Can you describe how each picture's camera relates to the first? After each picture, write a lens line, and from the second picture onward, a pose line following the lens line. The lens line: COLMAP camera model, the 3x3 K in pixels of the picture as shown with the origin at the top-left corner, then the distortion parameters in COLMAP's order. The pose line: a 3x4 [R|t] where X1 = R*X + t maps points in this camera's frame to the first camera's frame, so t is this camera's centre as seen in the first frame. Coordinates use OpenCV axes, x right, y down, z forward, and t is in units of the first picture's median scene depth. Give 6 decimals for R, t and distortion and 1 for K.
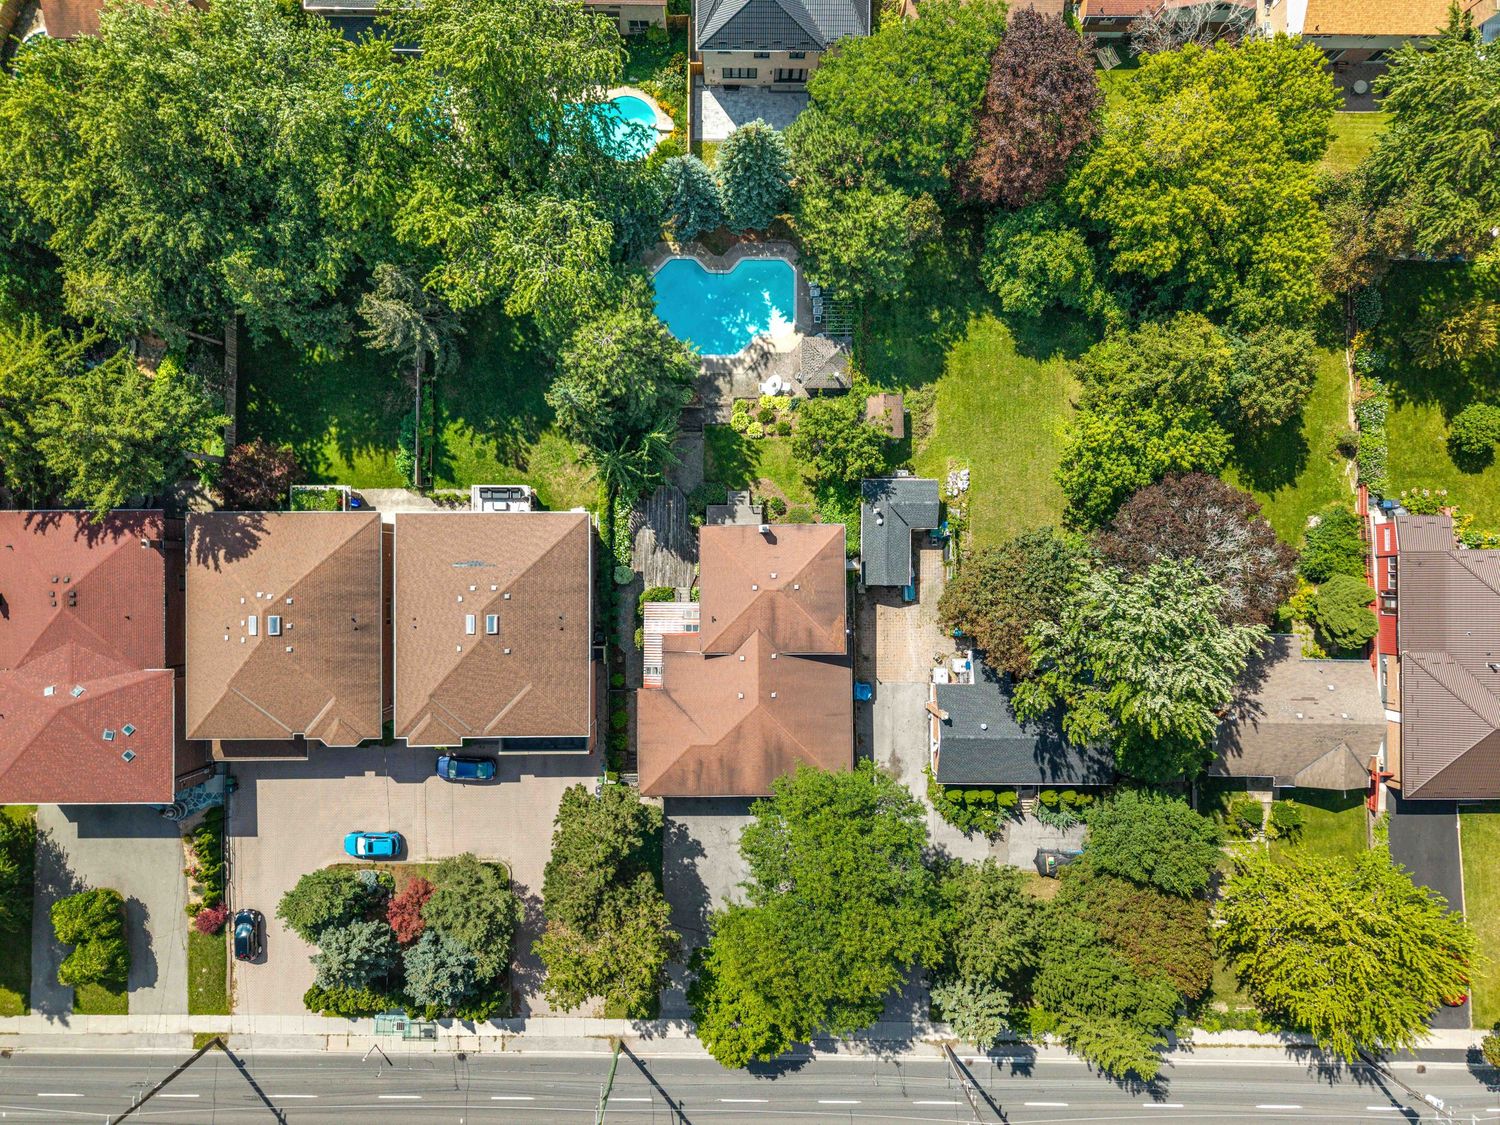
lens RADIAL K [[997.3, 0, 744.1], [0, 997.3, 565.4], [0, 0, 1]] dist [0.042236, -0.020533]
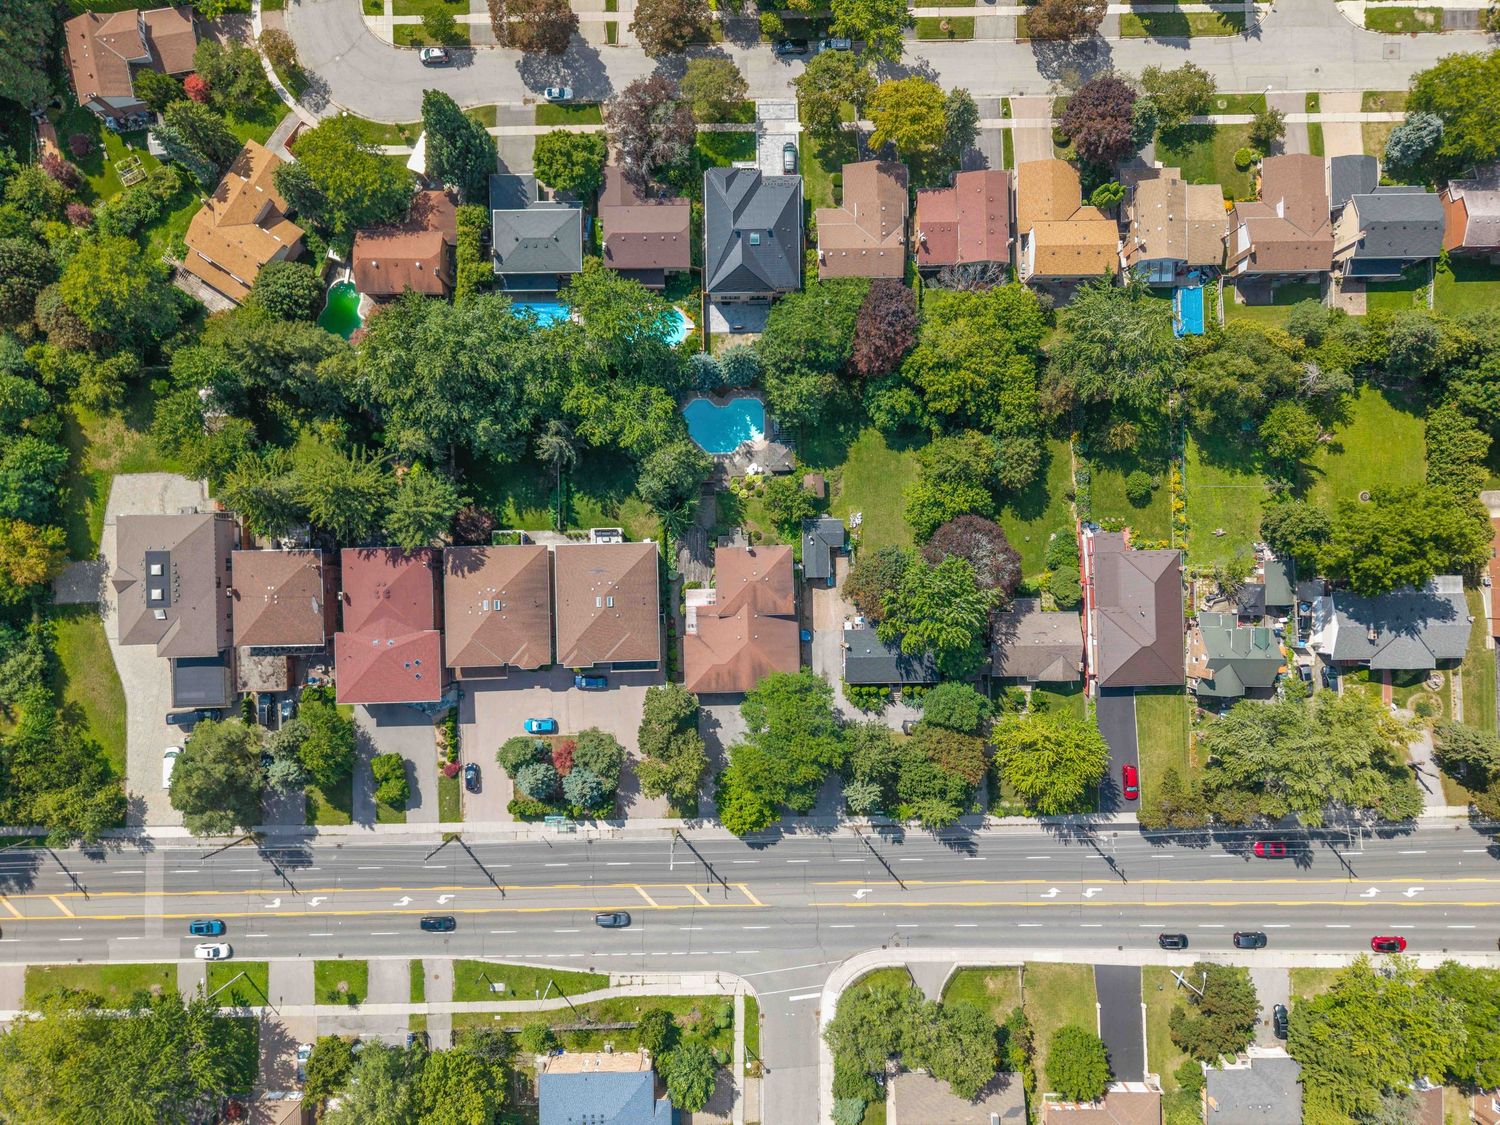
lens RADIAL K [[997.3, 0, 744.1], [0, 997.3, 565.4], [0, 0, 1]] dist [0.042236, -0.020533]
pose [[0.999719, -0.023312, 0.004370, 0.001291], [0.023337, 0.999711, -0.005696, 0.005077], [-0.004235, 0.005796, 0.999974, -0.835221]]
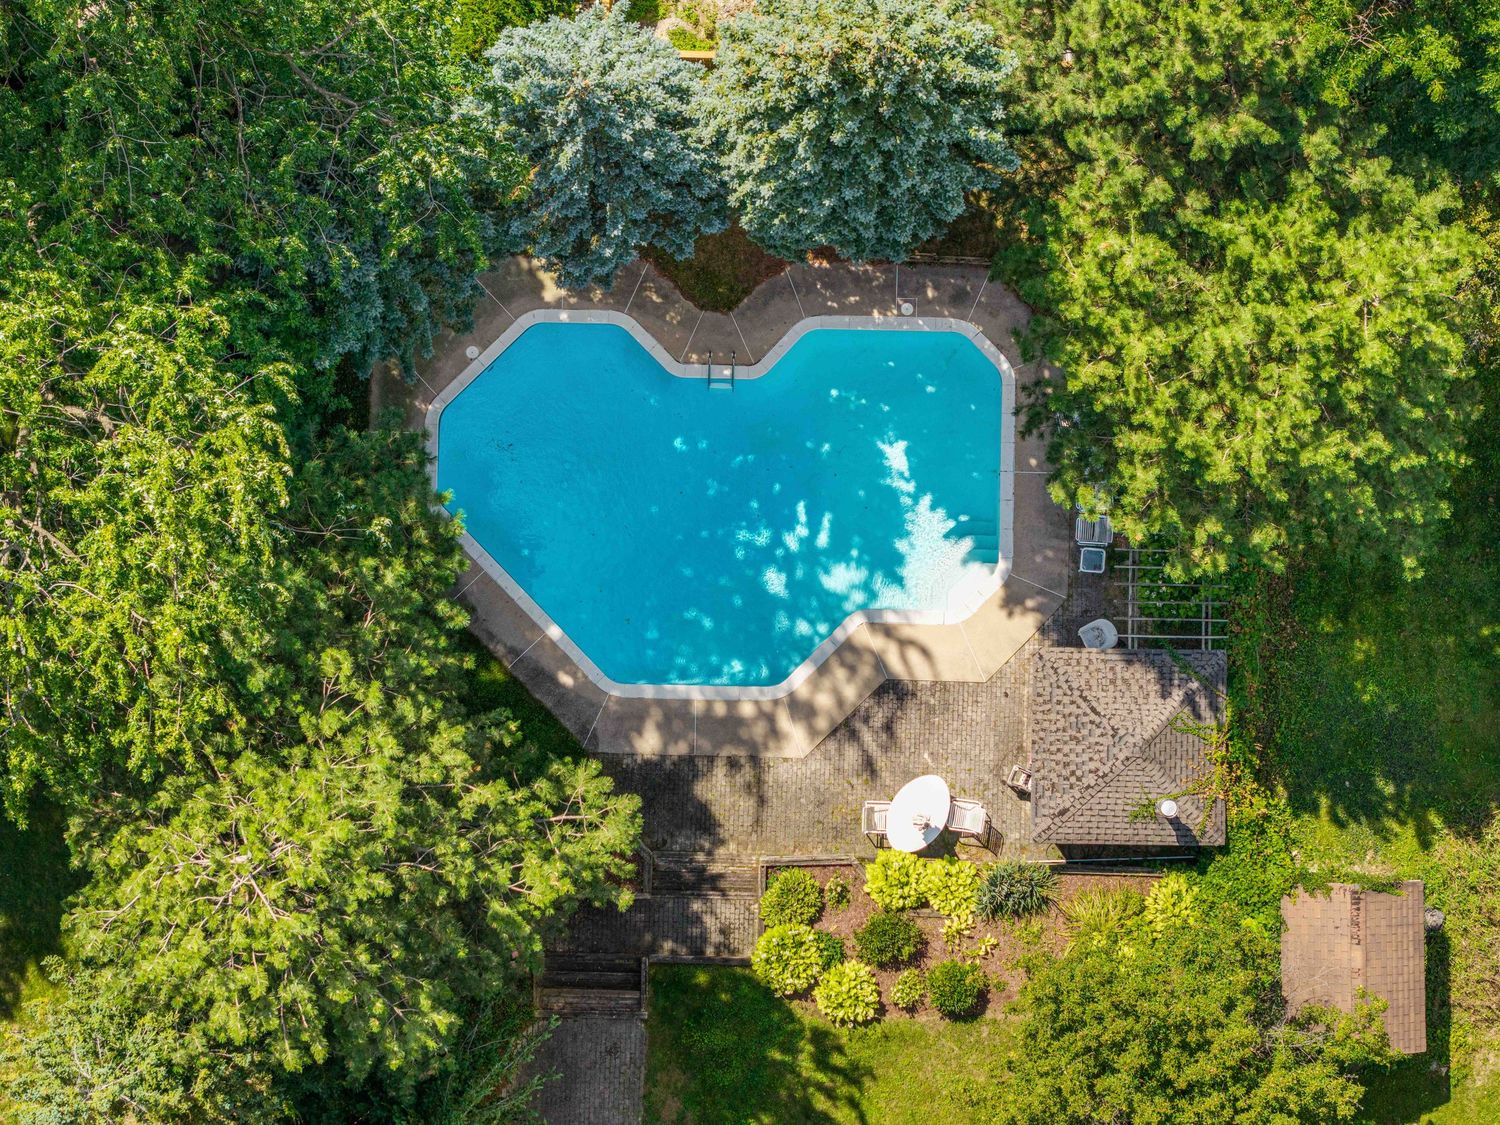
lens RADIAL K [[2995.2, 0, 750.0], [0, 2995.2, 562.5], [0, 0, 1]] dist [0.023352, 0.004564]
pose [[0.999810, 0.016063, -0.011031, -0.007514], [-0.016102, 0.999864, -0.003476, -0.249456], [0.010974, 0.003653, 0.999933, 0.225769]]
